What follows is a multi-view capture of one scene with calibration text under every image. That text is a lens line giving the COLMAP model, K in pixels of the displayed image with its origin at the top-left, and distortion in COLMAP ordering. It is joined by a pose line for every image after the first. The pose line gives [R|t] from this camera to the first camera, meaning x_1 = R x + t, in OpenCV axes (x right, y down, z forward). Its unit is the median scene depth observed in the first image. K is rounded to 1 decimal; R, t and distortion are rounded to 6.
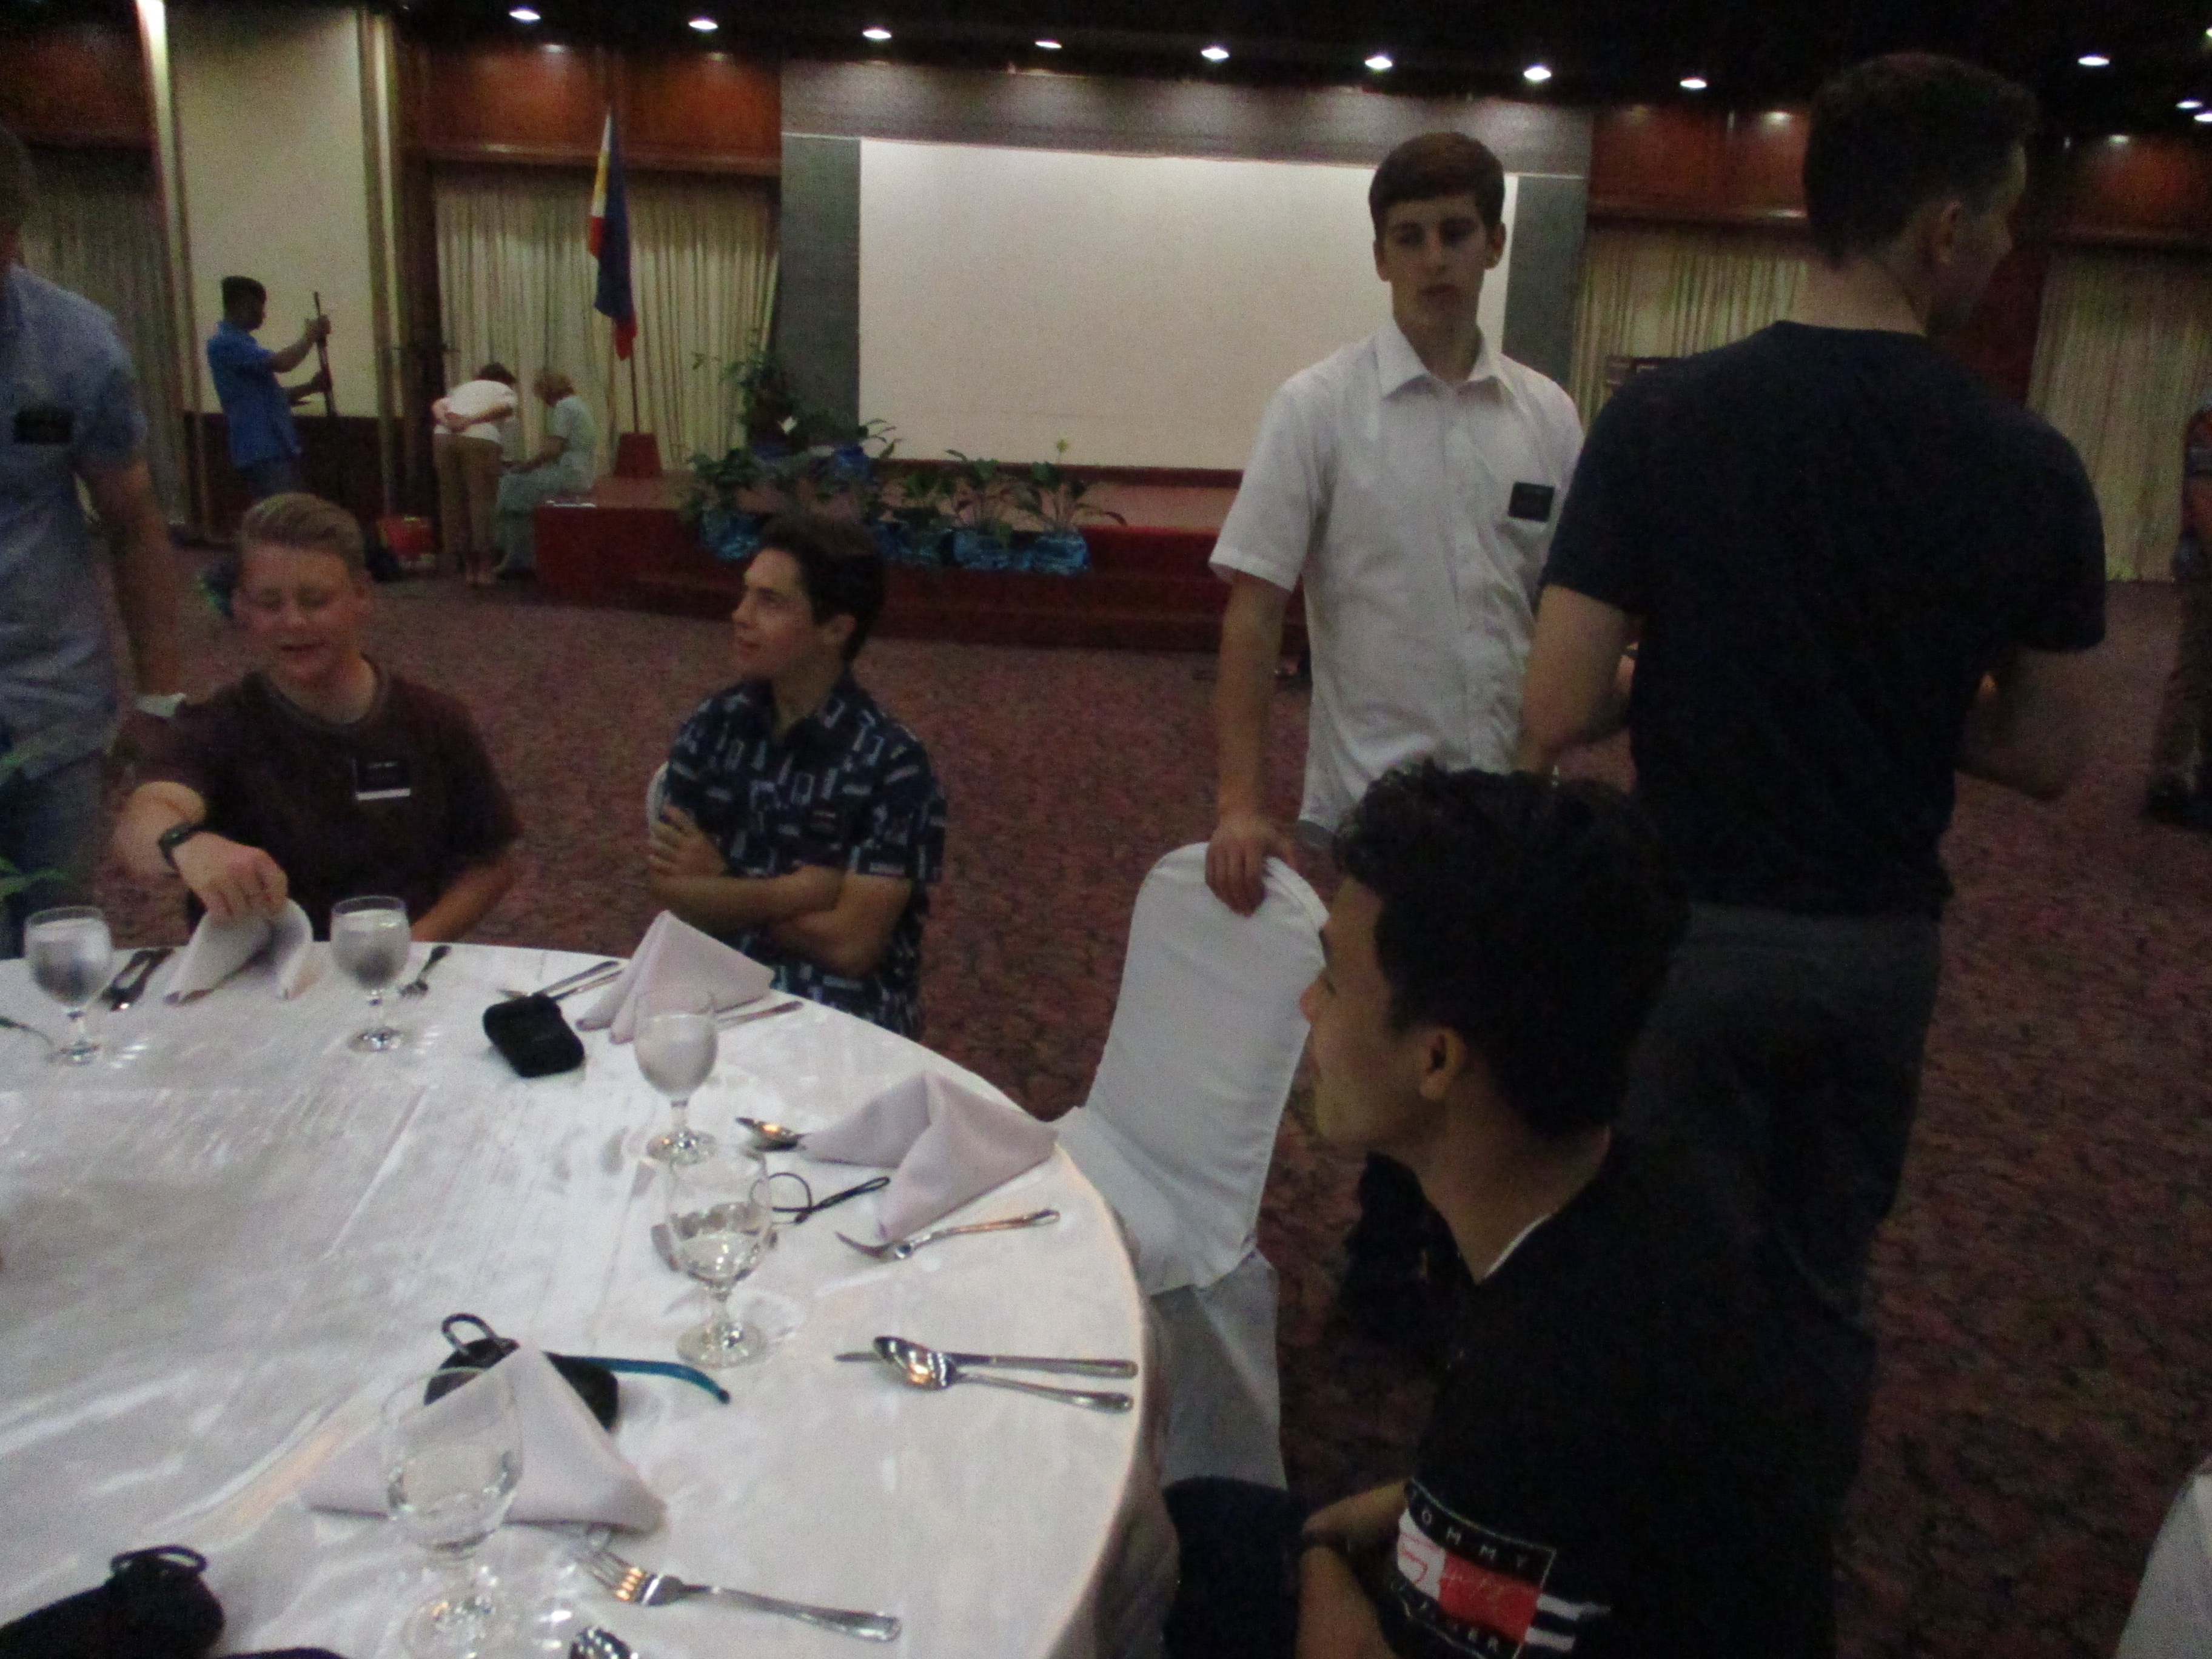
lens RADIAL K [[1883.1, 0, 1106.0], [0, 1883.1, 829.5], [0, 0, 1]] dist [-0.003486, -0.011349]
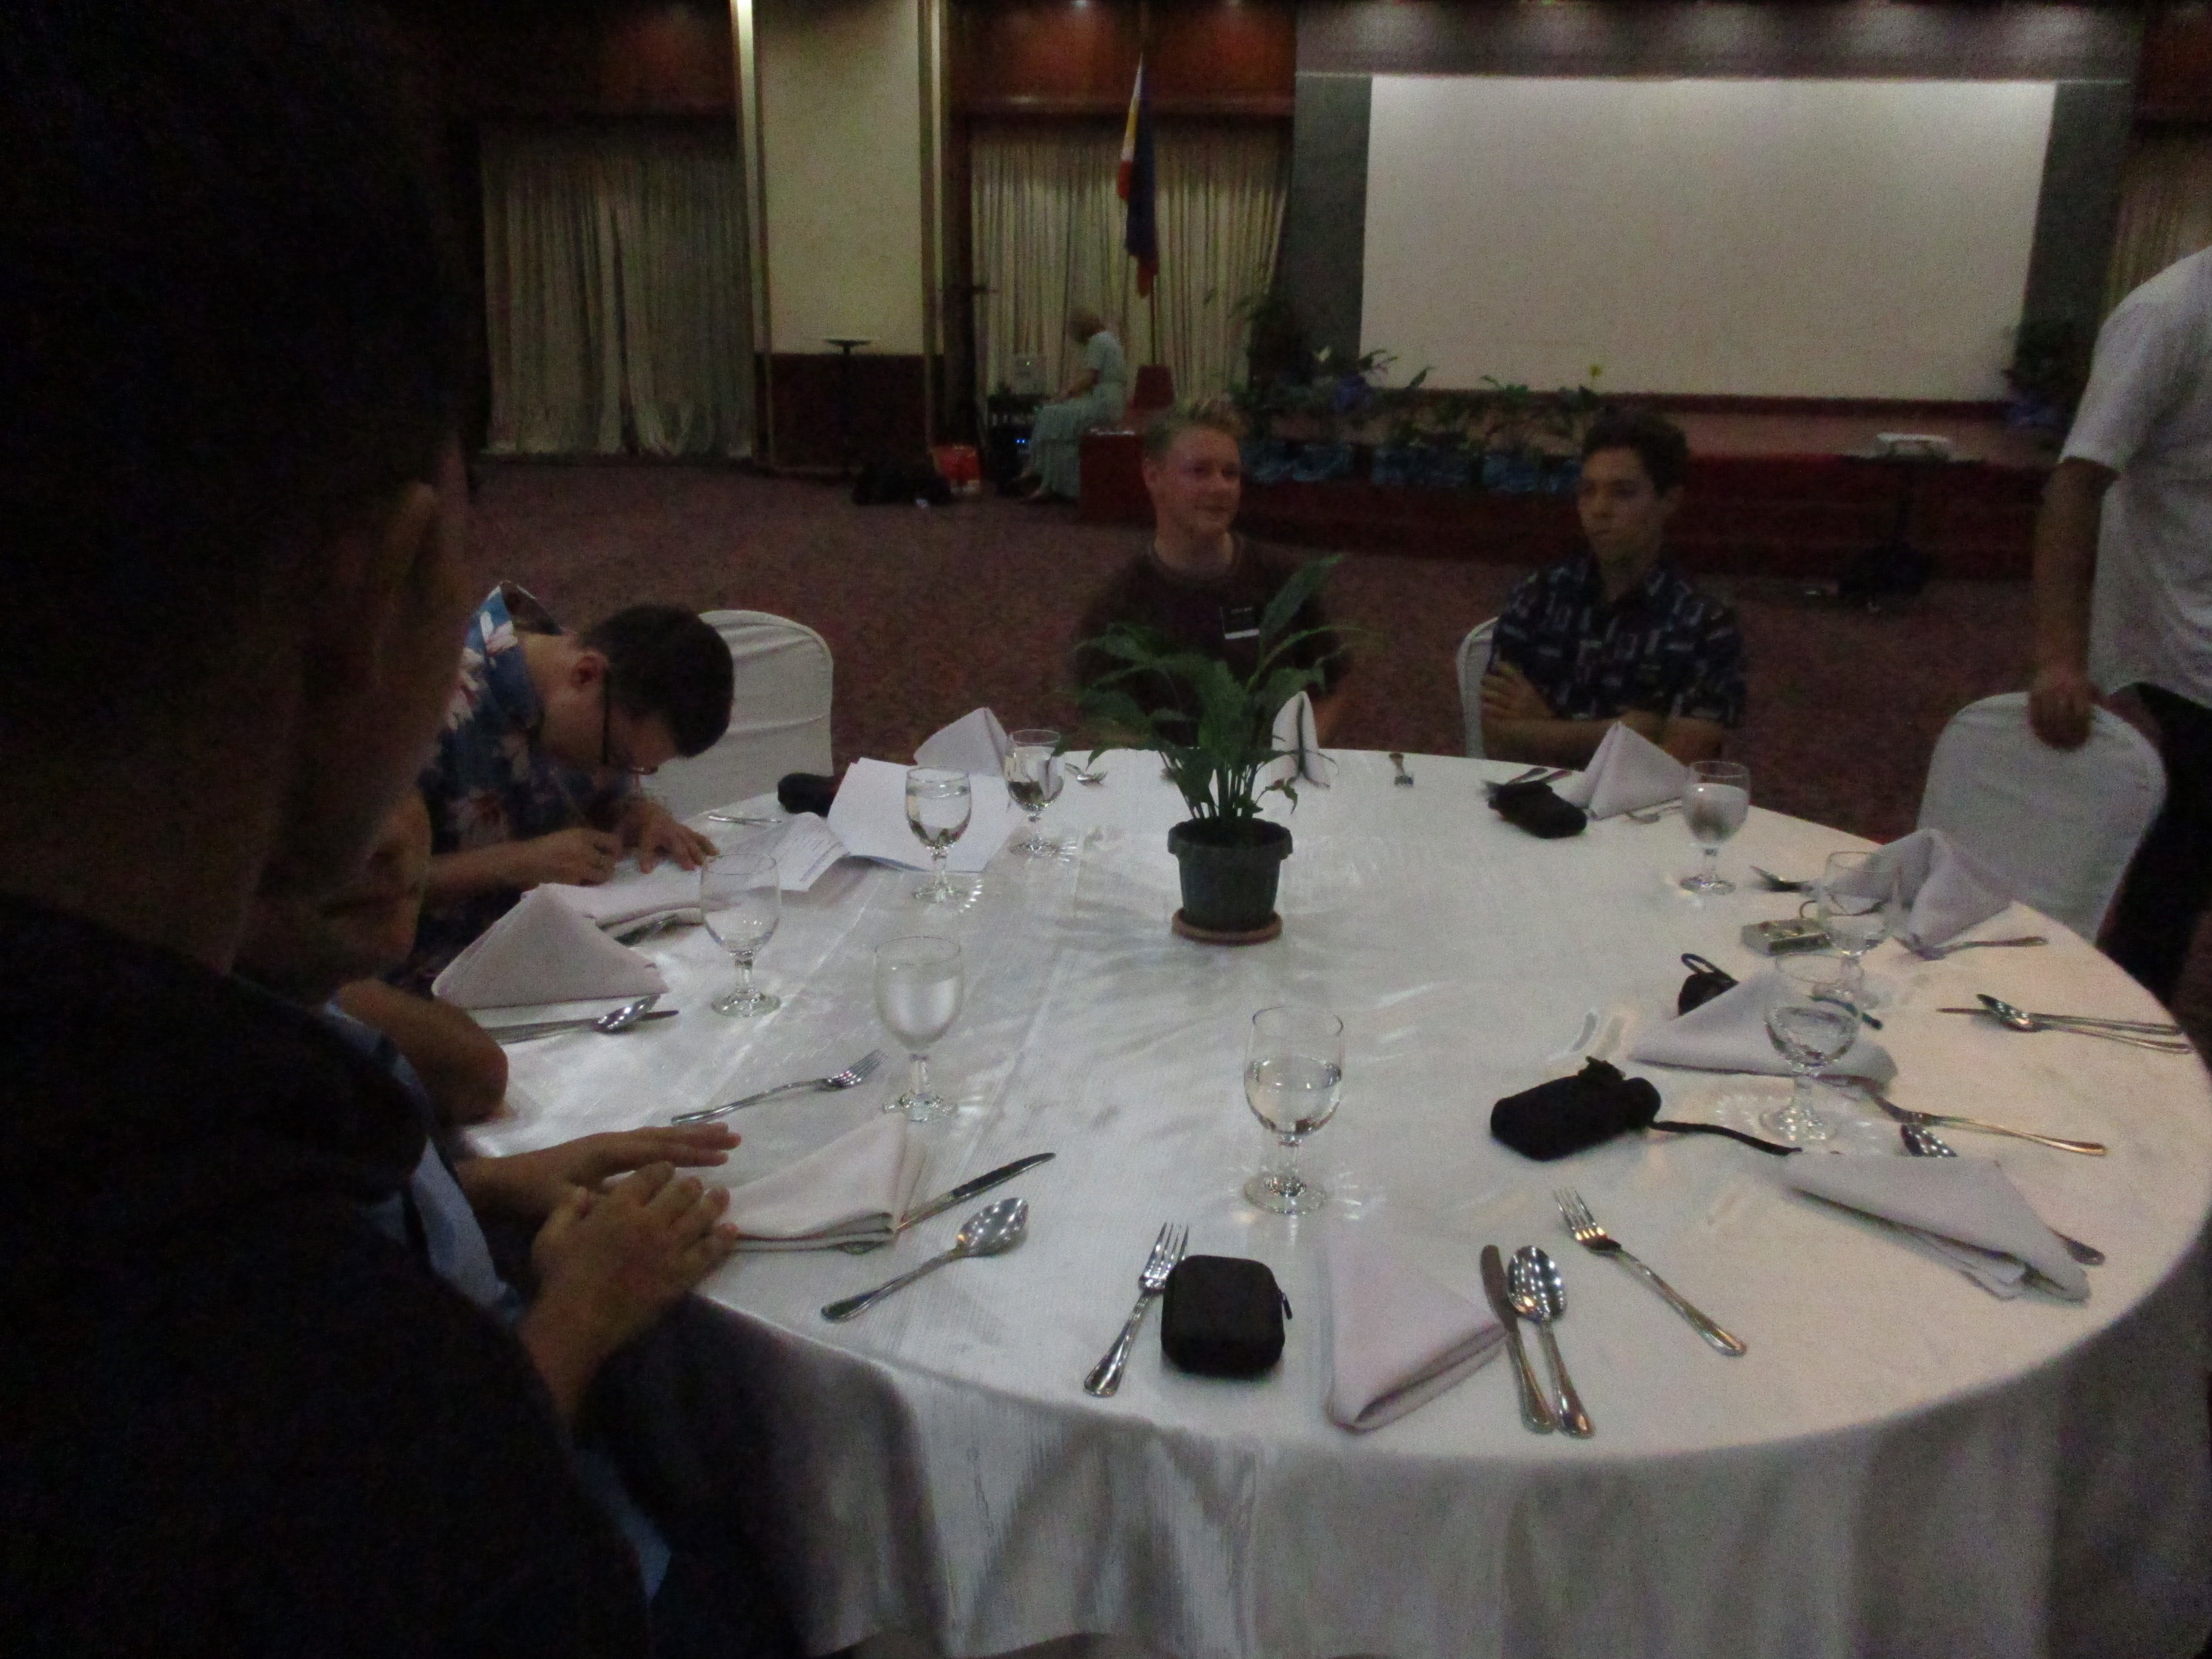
lens RADIAL K [[1883.1, 0, 1106.0], [0, 1883.1, 829.5], [0, 0, 1]] dist [-0.003486, -0.011349]
pose [[0.978219, 0.034758, -0.204647, -0.063169], [-0.028135, 0.998985, 0.035187, 0.016424], [0.205662, -0.028663, 0.978203, -0.061907]]
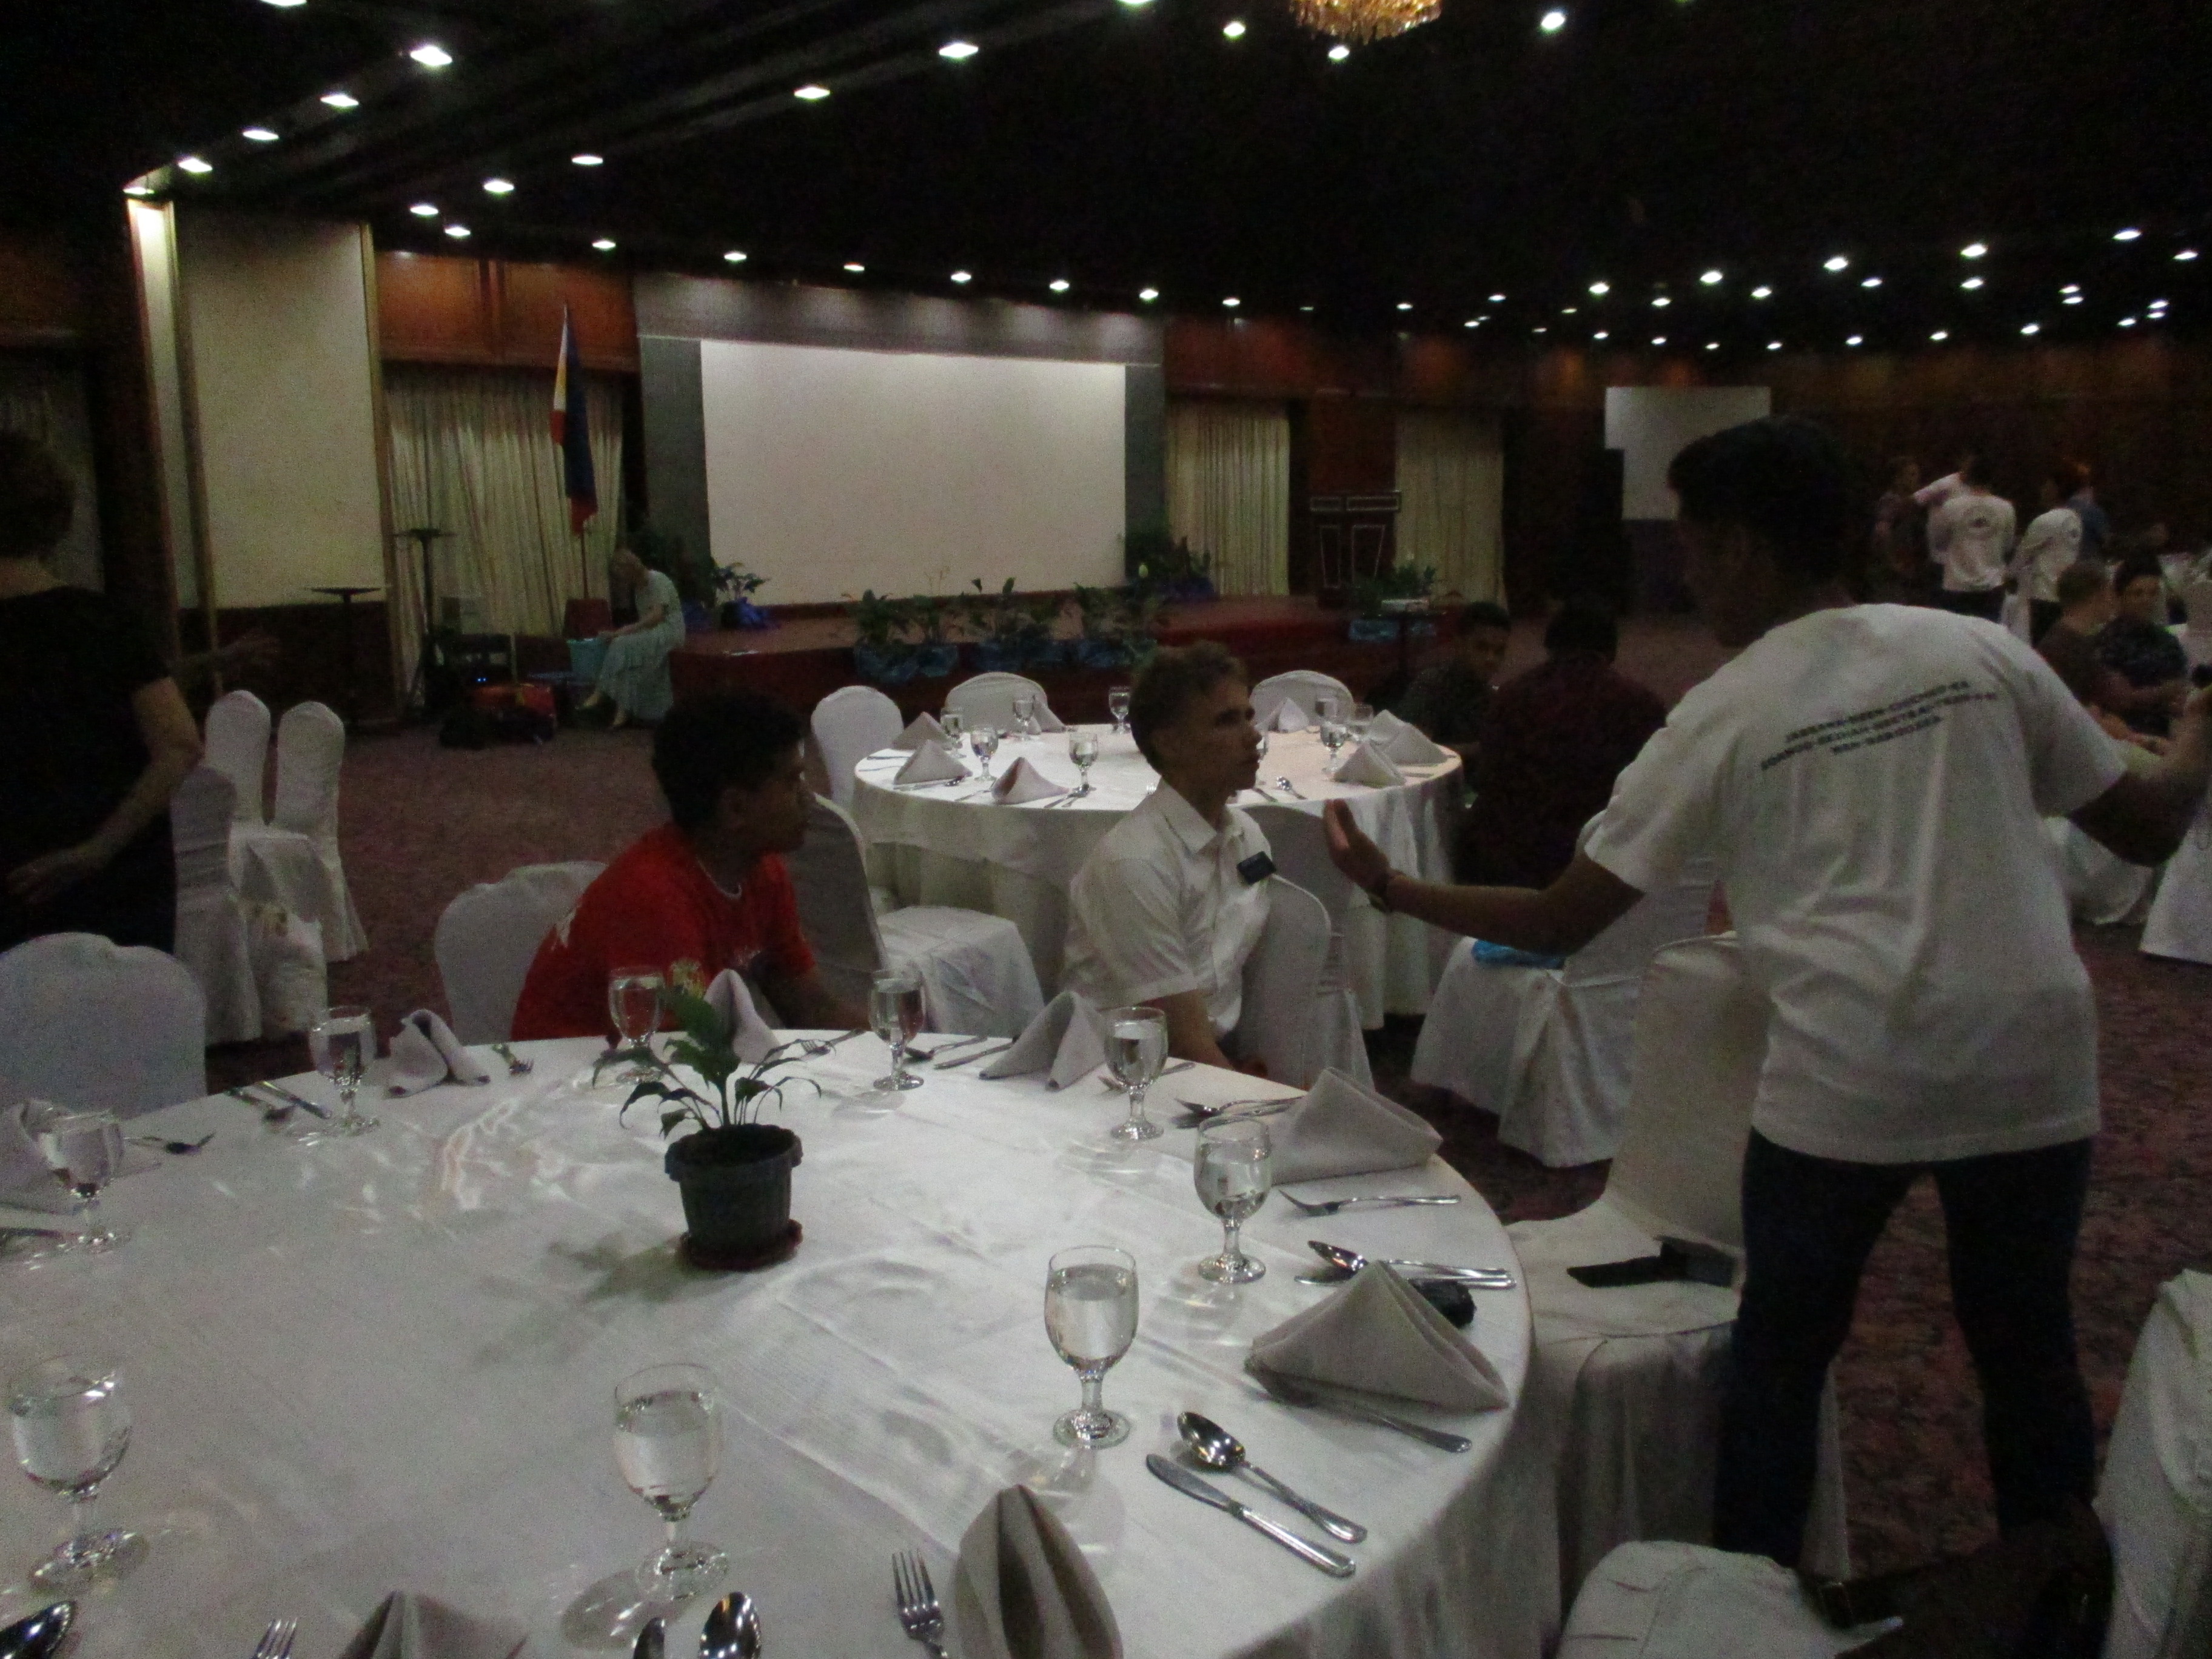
lens RADIAL K [[1883.1, 0, 1106.0], [0, 1883.1, 829.5], [0, 0, 1]] dist [-0.003486, -0.011349]
pose [[0.801423, -0.148075, 0.579478, -0.851401], [0.186593, 0.982412, -0.007023, -0.017850], [-0.568246, 0.113755, 0.814958, -0.077660]]
